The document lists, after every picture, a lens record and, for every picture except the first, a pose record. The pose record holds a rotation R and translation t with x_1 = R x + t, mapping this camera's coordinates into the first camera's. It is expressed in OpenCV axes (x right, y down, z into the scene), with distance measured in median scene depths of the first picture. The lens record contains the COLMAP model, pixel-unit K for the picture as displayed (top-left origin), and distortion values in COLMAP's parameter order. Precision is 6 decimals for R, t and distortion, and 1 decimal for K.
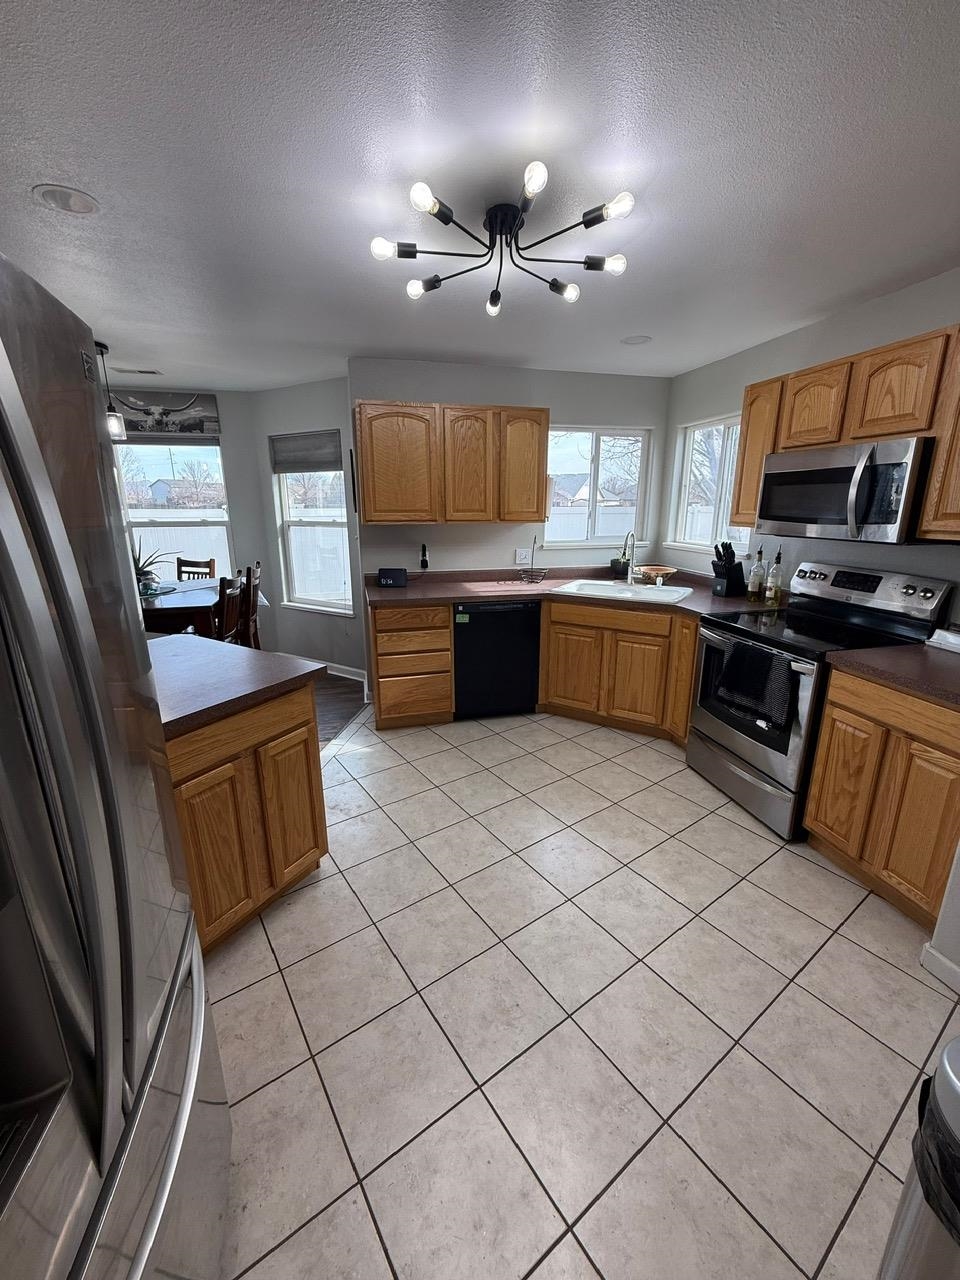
lens RADIAL K [[508.4, 0, 476.8], [0, 508.4, 635.9], [0, 0, 1]] dist [-0.001826, 0.000013]
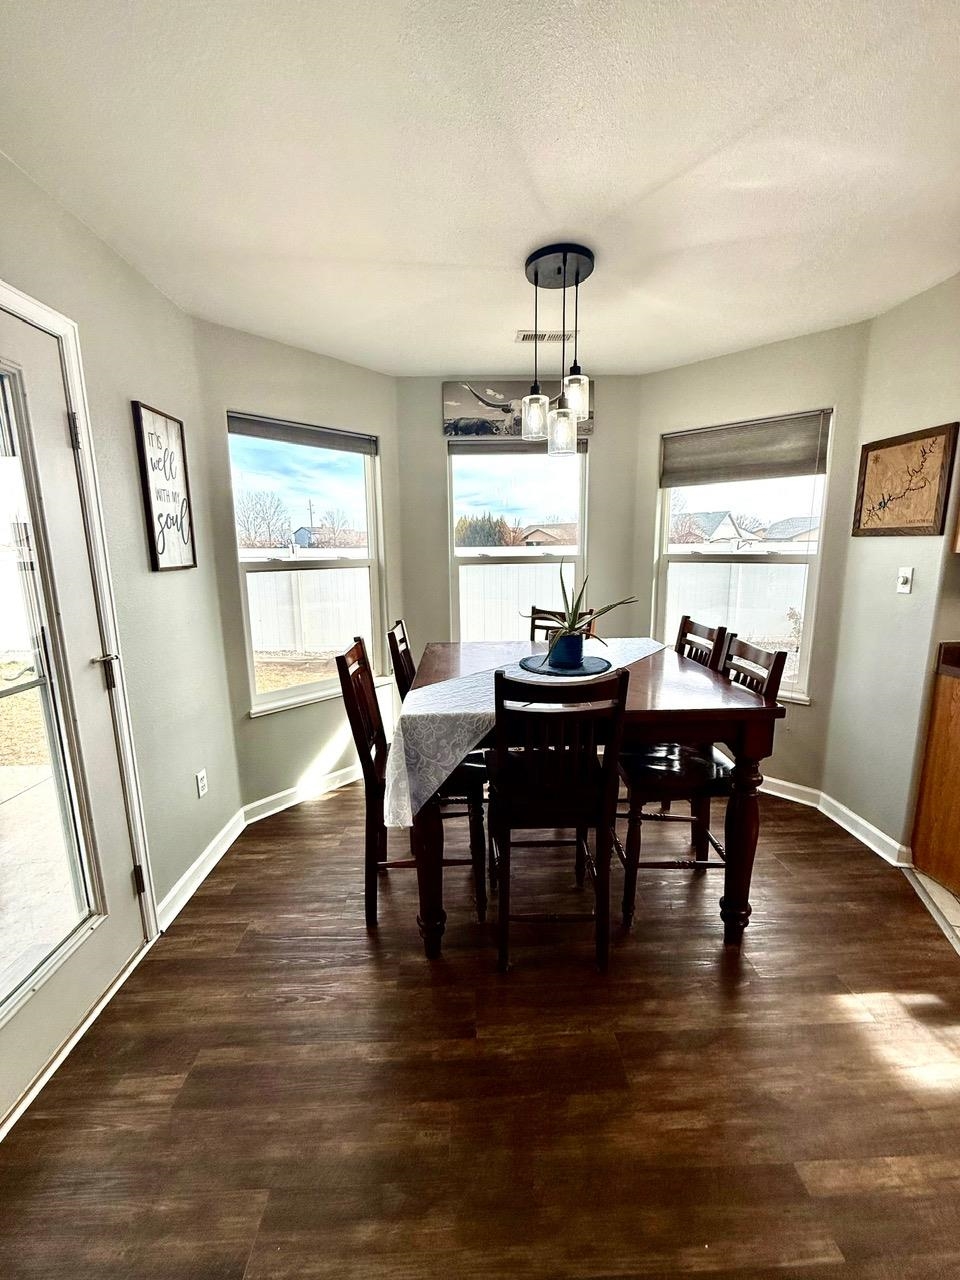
lens RADIAL K [[508.4, 0, 476.8], [0, 508.4, 635.9], [0, 0, 1]] dist [-0.001826, 0.000013]
pose [[0.977935, 0.024860, -0.207427, -0.676497], [-0.041045, 0.996406, -0.074094, -0.076296], [0.204840, 0.080973, 0.975440, 0.392589]]
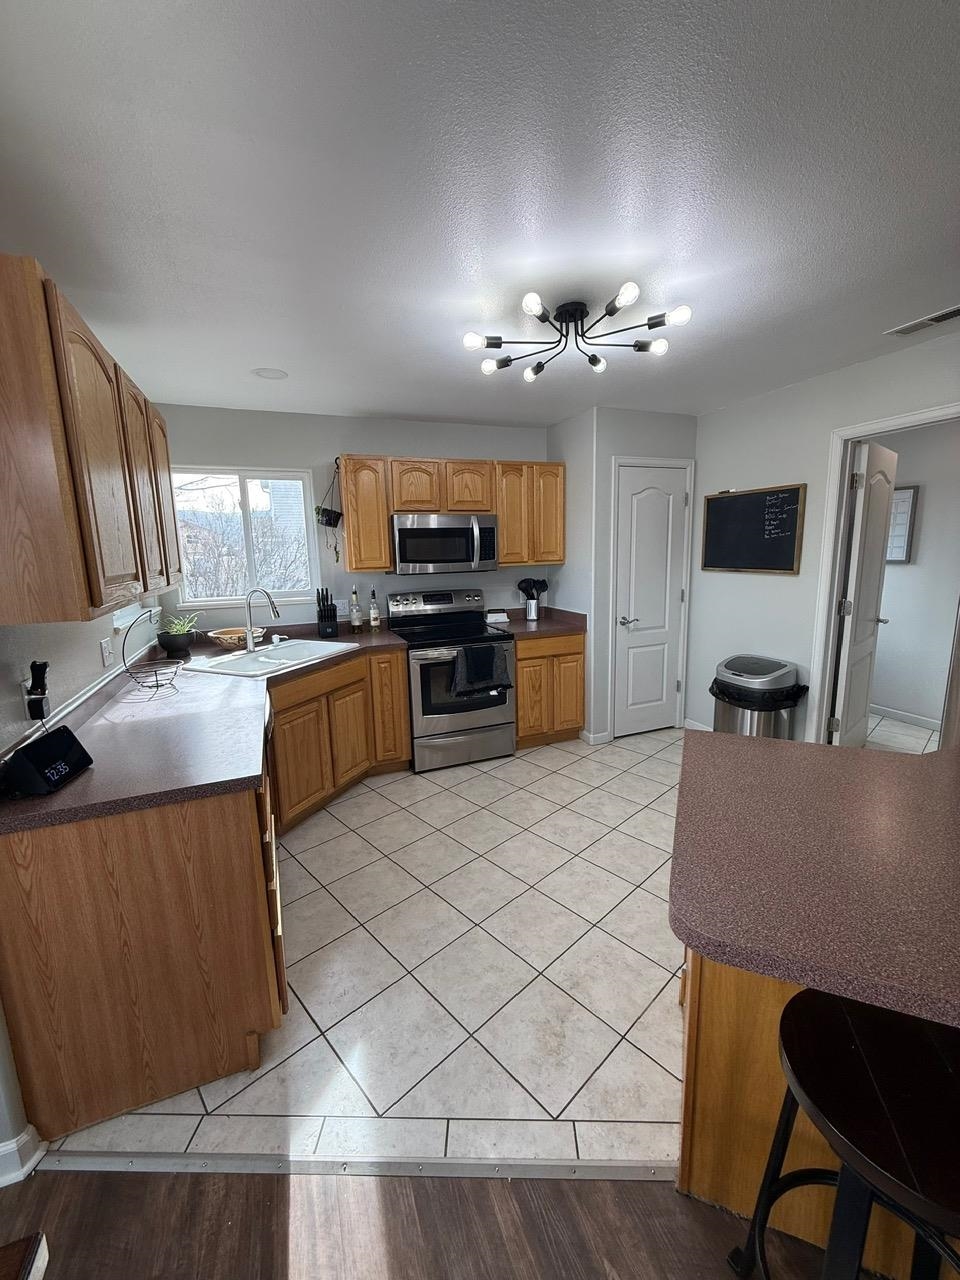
lens RADIAL K [[508.4, 0, 476.8], [0, 508.4, 635.9], [0, 0, 1]] dist [-0.001826, 0.000013]
pose [[-0.130258, -0.169099, 0.976954, -0.612582], [0.274121, 0.940798, 0.199390, -0.209609], [-0.952833, 0.293776, -0.076193, 0.776401]]
